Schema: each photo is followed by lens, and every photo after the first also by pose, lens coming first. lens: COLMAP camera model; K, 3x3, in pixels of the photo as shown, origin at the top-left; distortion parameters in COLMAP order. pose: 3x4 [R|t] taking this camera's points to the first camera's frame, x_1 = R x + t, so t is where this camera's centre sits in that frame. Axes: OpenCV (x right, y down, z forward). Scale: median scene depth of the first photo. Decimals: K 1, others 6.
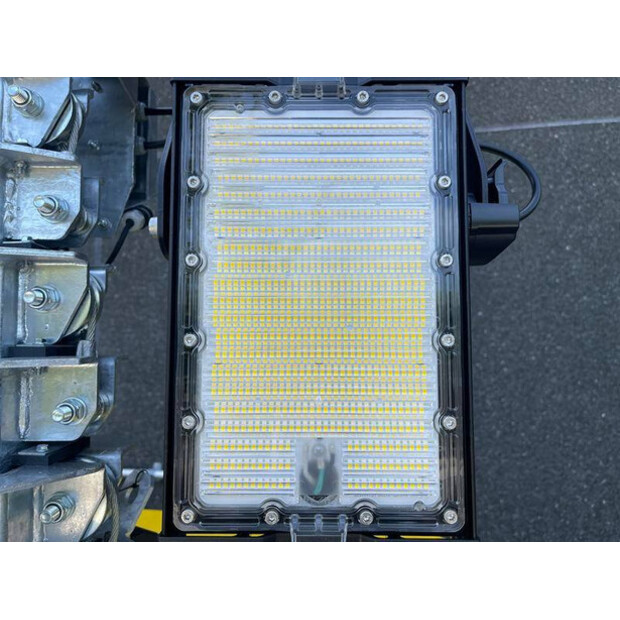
lens RADIAL K [[479.9, 0, 310.0], [0, 479.9, 310.0], [0, 0, 1]] dist [0.001475, -0.001342]
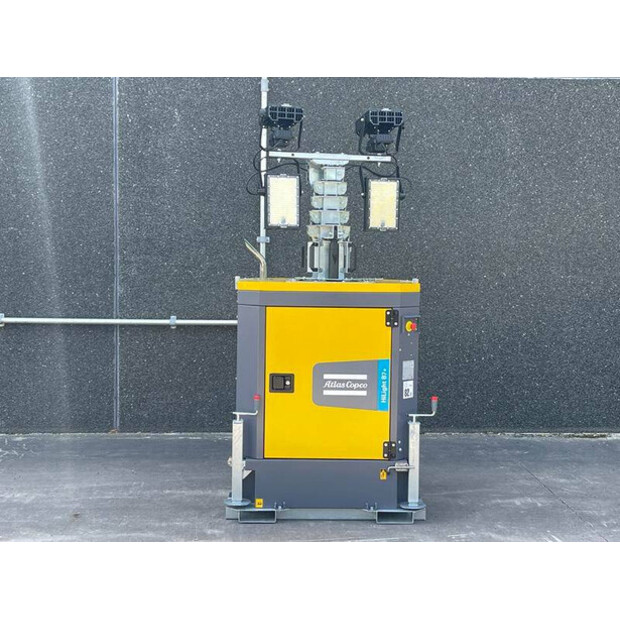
lens RADIAL K [[991.0, 0, 312.1], [0, 991.0, 319.7], [0, 0, 1]] dist [0.204066, -0.835164]
pose [[0.976318, 0.004821, 0.216288, -0.606283], [-0.031279, 0.992393, 0.119069, -0.006732], [-0.214069, -0.123014, 0.969042, -1.945493]]
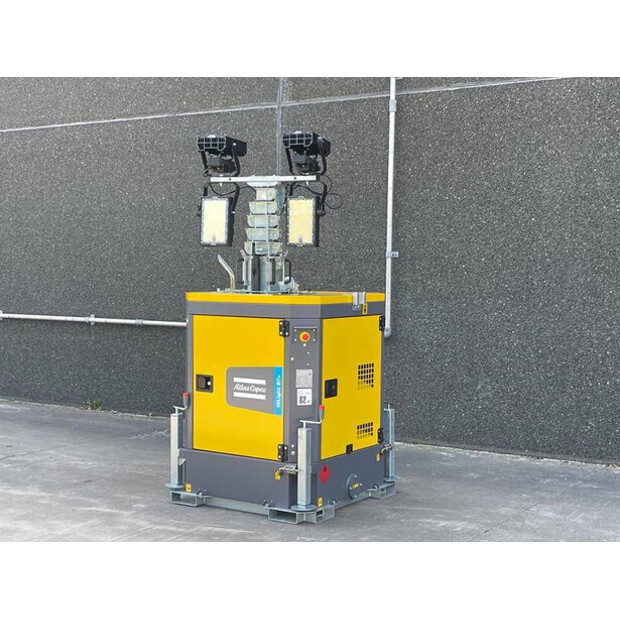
lens RADIAL K [[1019.3, 0, 309.0], [0, 1019.3, 326.0], [0, 0, 1]] dist [0.137450, -0.228460]
pose [[0.925708, 0.036299, -0.376493, 0.900303], [0.008199, 0.993225, 0.115919, -0.035339], [0.378150, -0.110394, 0.919139, -2.031169]]
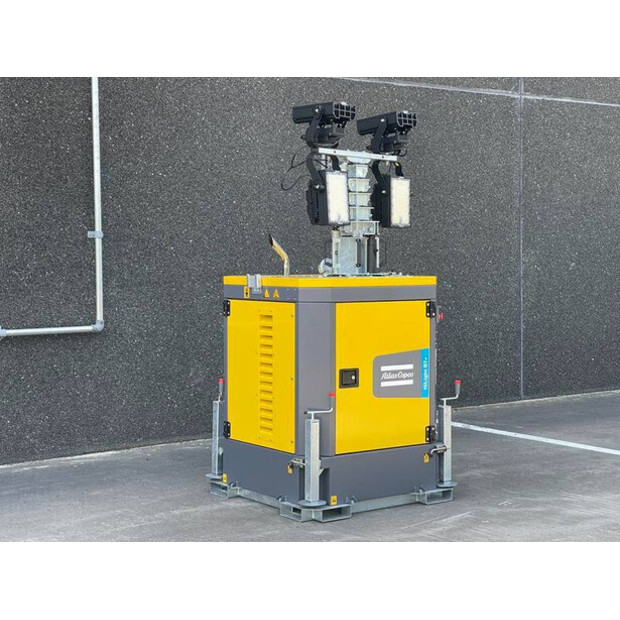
lens RADIAL K [[1162.0, 0, 310.0], [0, 1162.0, 310.0], [0, 0, 1]] dist [0.184291, -0.004134]
pose [[0.671057, -0.030536, 0.740776, -2.079586], [-0.045529, 0.995568, 0.082283, 0.032732], [-0.740006, -0.088944, 0.666693, -1.498561]]
